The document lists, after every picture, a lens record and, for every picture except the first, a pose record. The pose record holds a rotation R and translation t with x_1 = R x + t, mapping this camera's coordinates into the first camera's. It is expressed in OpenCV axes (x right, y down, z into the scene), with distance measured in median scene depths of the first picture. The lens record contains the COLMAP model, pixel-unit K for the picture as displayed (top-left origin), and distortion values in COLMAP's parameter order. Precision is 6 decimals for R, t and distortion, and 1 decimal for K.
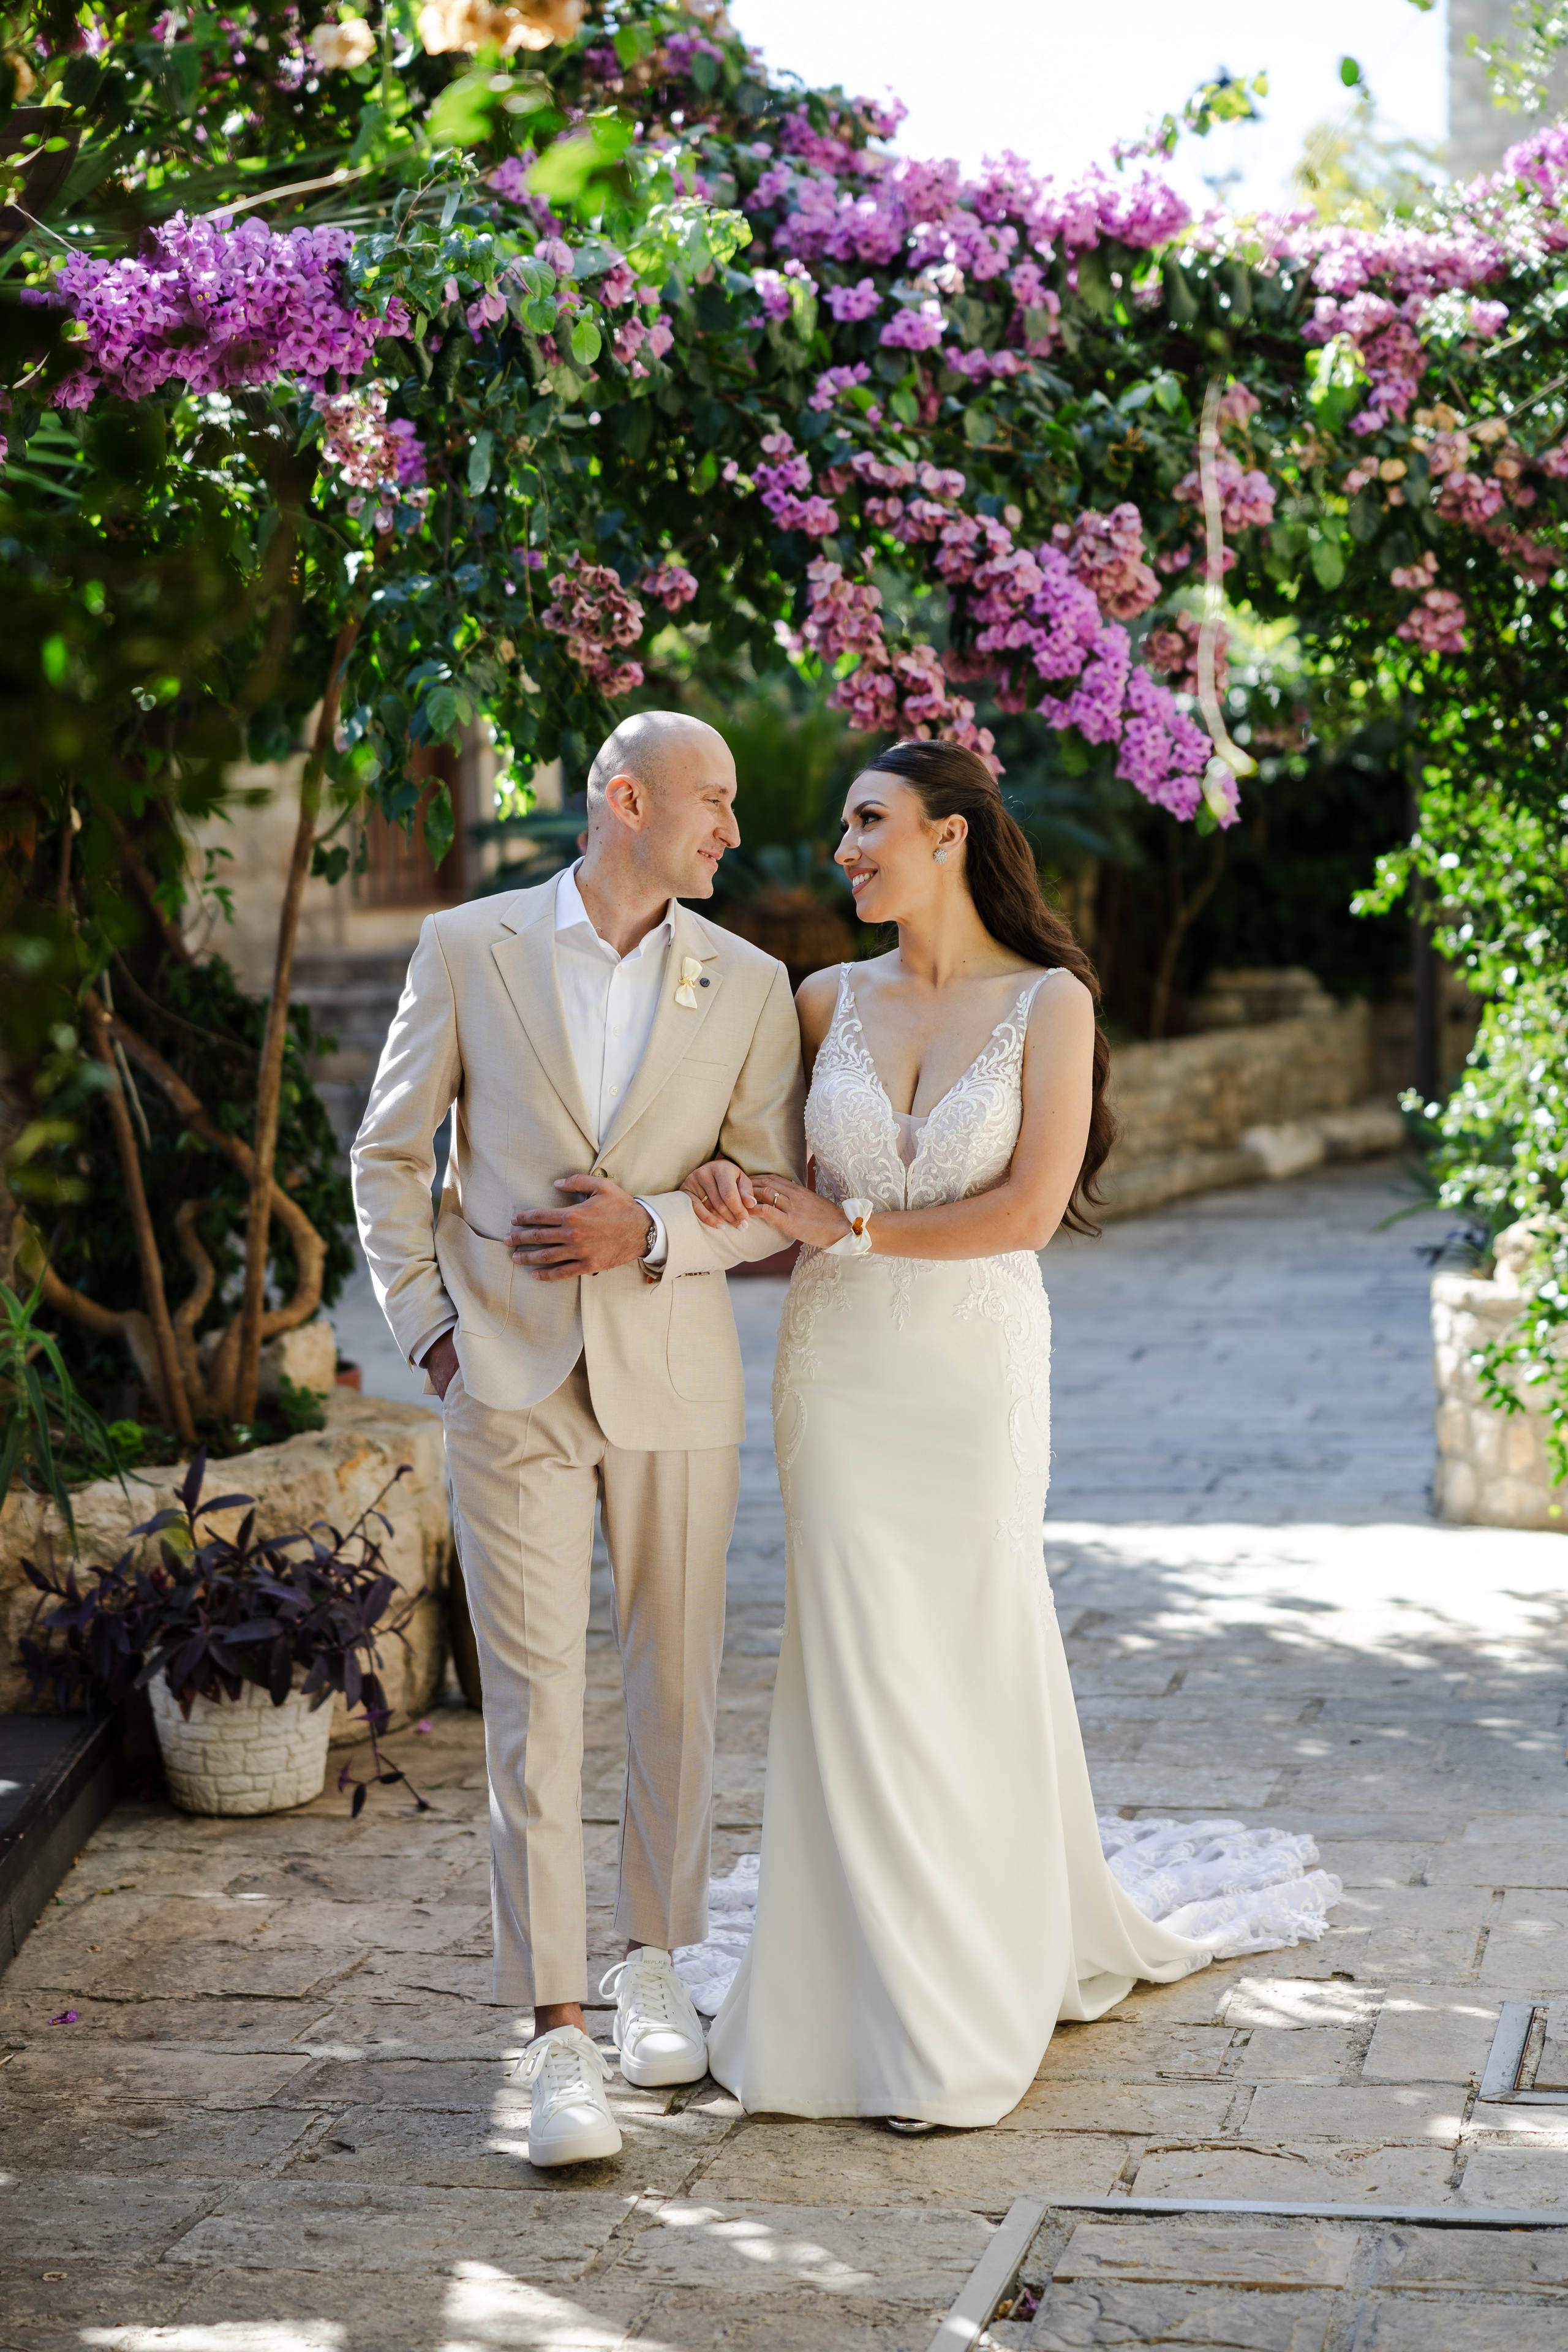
lens RADIAL K [[4440.6, 0, 901.6], [0, 4440.6, 1175.3], [0, 0, 1]] dist [0.193316, 0.000000]
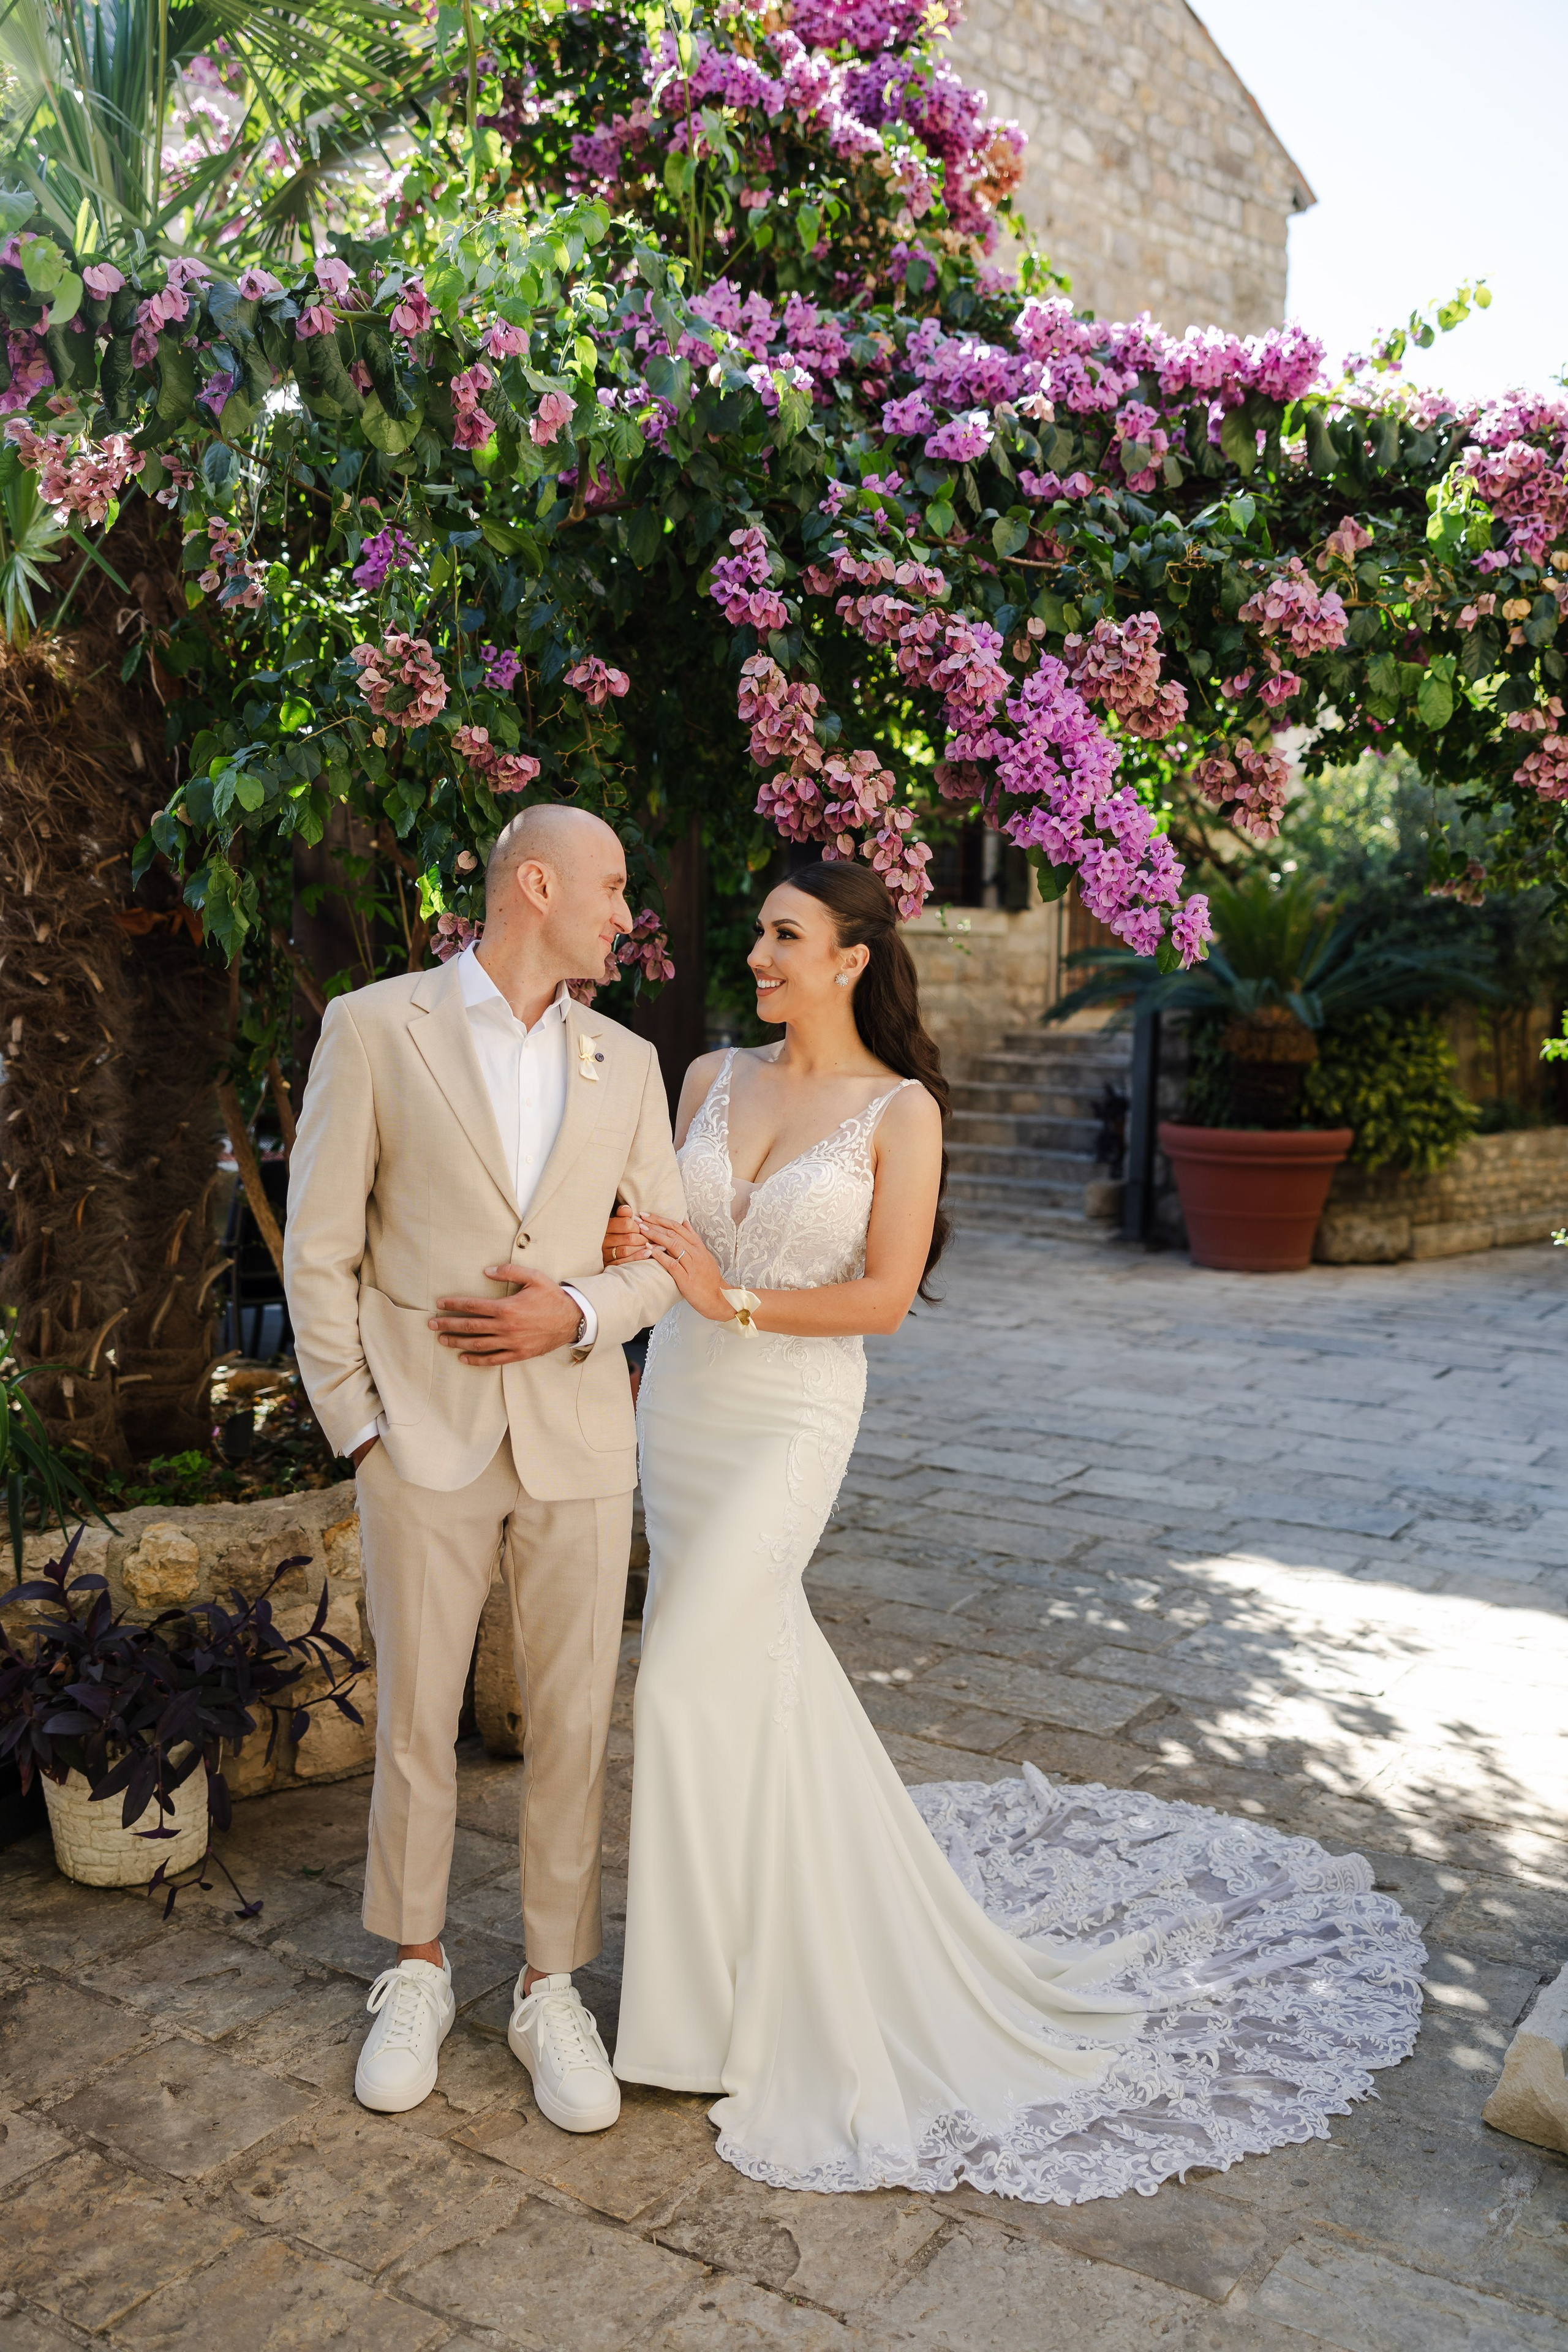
lens RADIAL K [[2140.1, 0, 773.2], [0, 2140.1, 1161.1], [0, 0, 1]] dist [-0.015820, -0.004199]
pose [[0.932937, 0.082523, -0.350455, 0.146641], [-0.077095, 0.996589, 0.029437, -0.045400], [0.351689, -0.000445, 0.936117, 0.573432]]
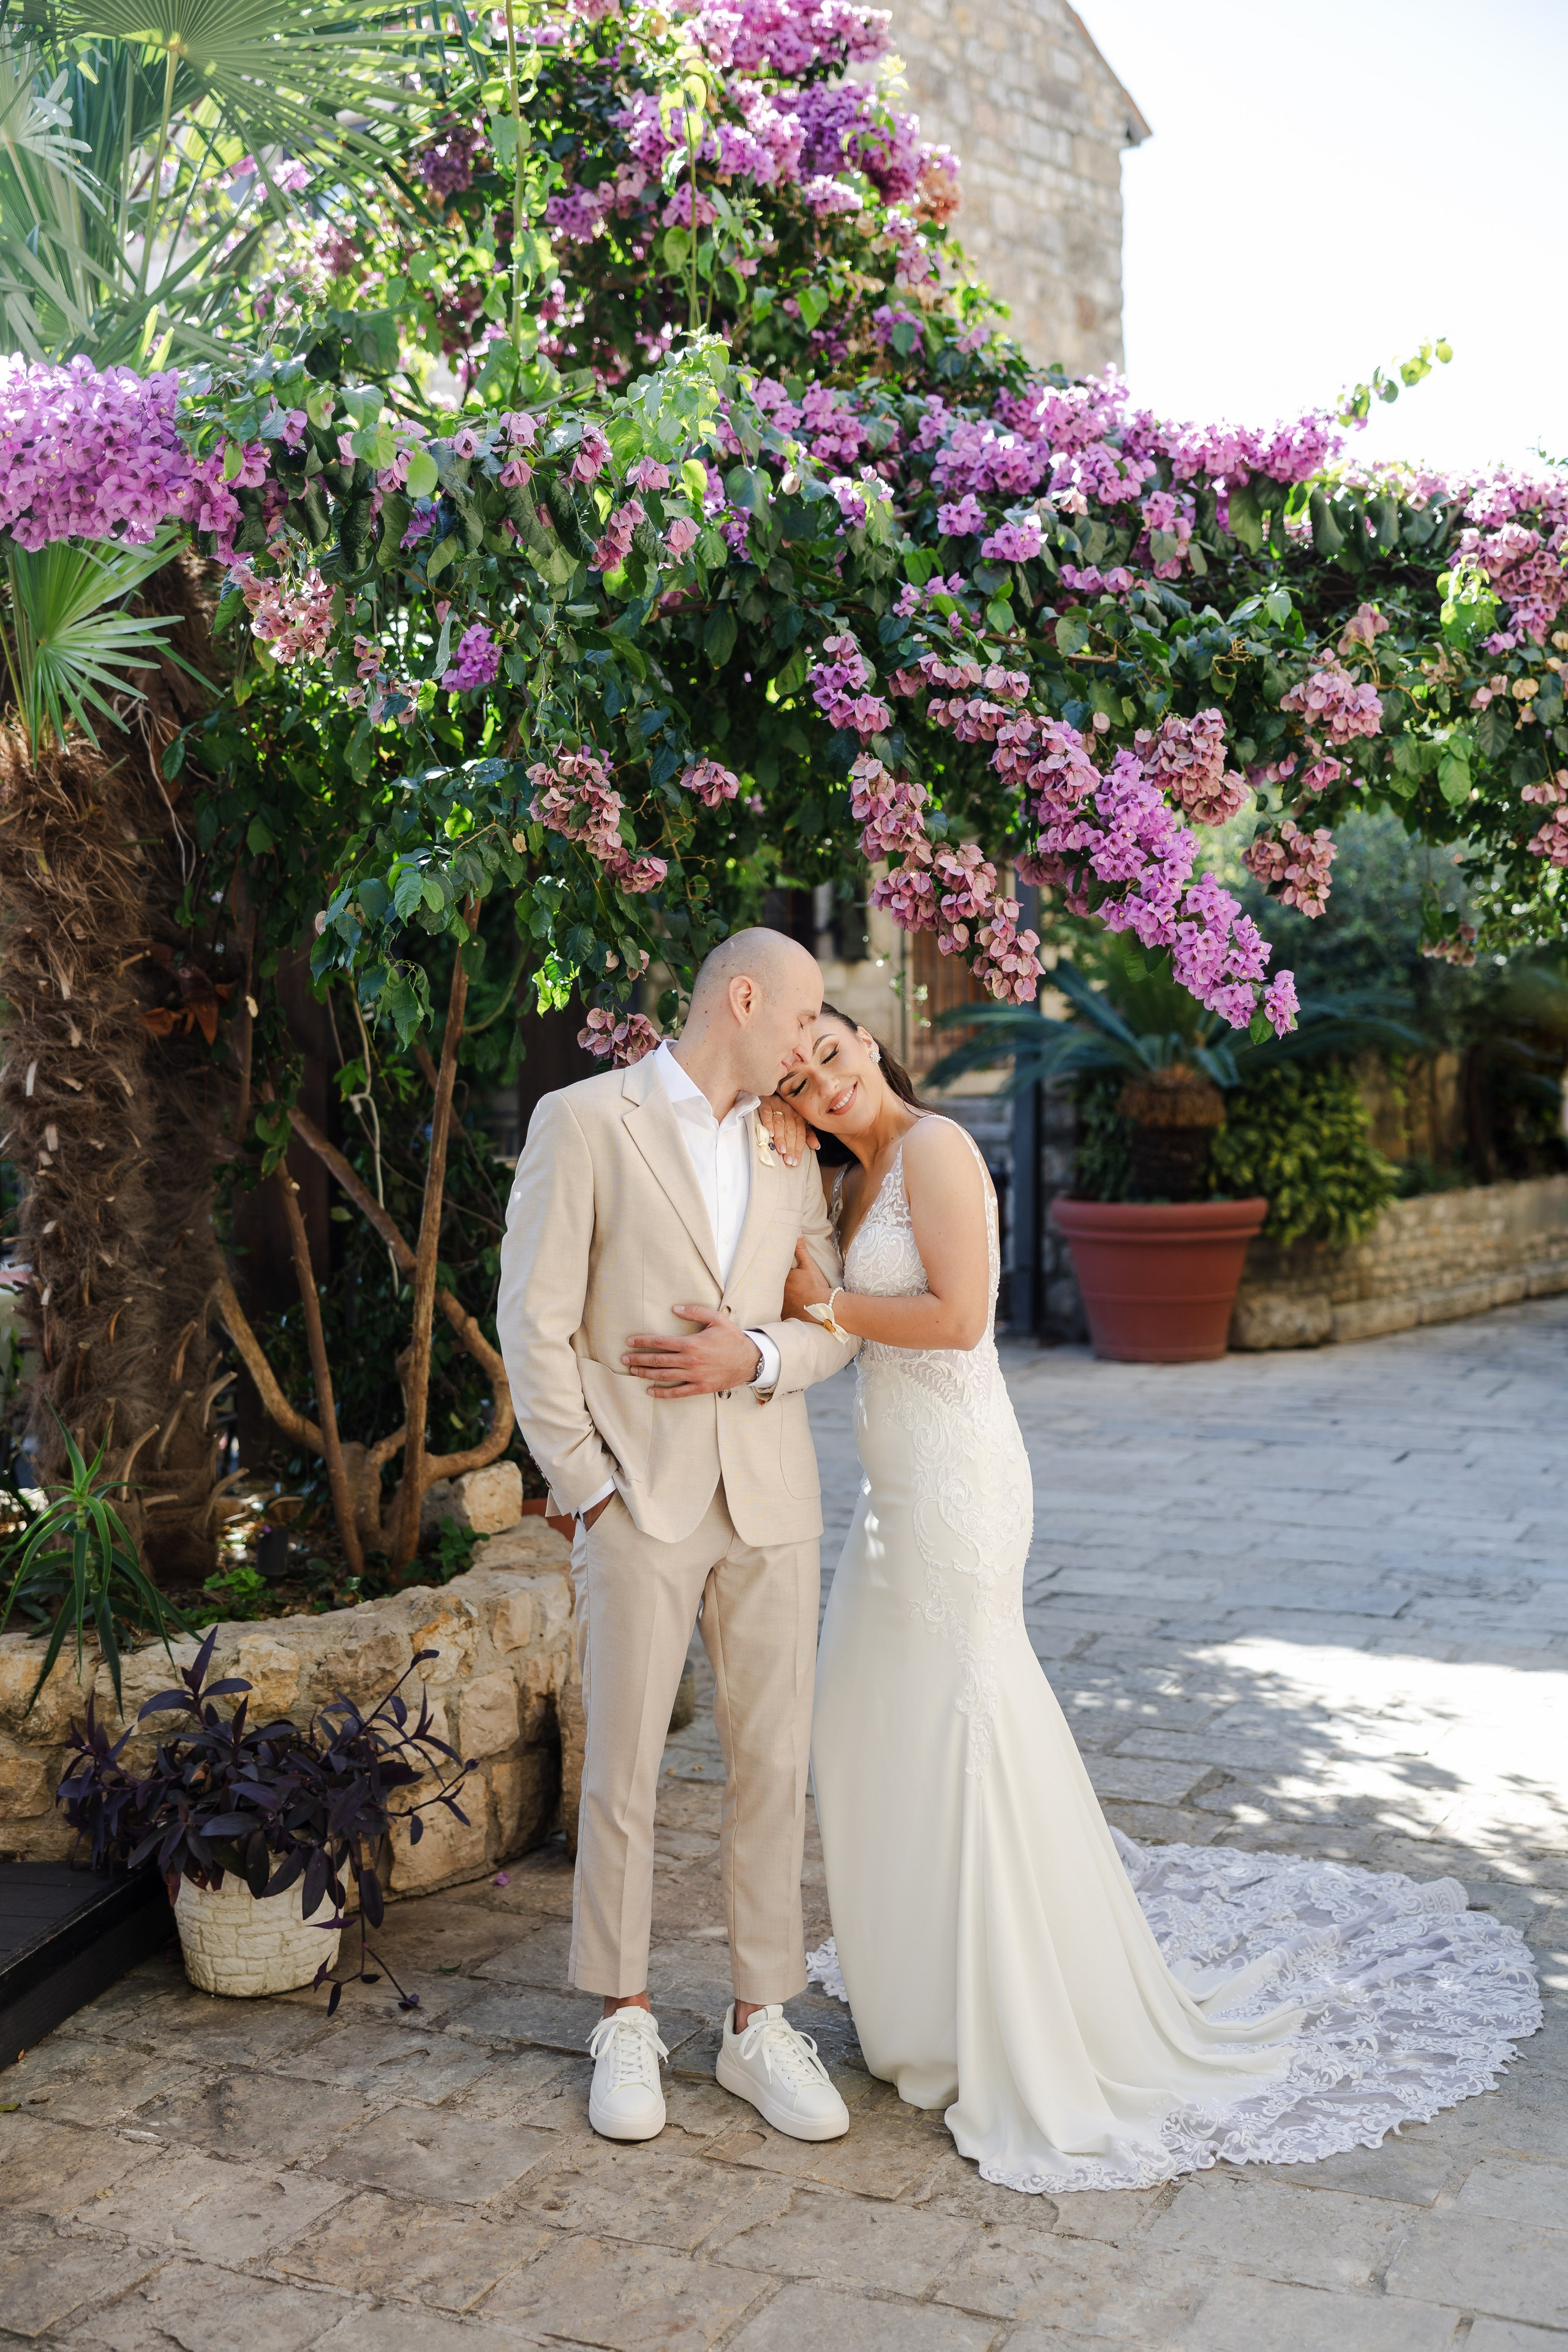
lens RADIAL K [[2706.8, 0, 834.8], [0, 2706.8, 1167.7], [0, 0, 1]] dist [0.038110, 0.000000]
pose [[0.975061, 0.033037, -0.219466, 0.107318], [-0.037501, 0.999165, -0.016204, -0.036880], [0.218748, 0.024030, 0.975485, 0.409064]]
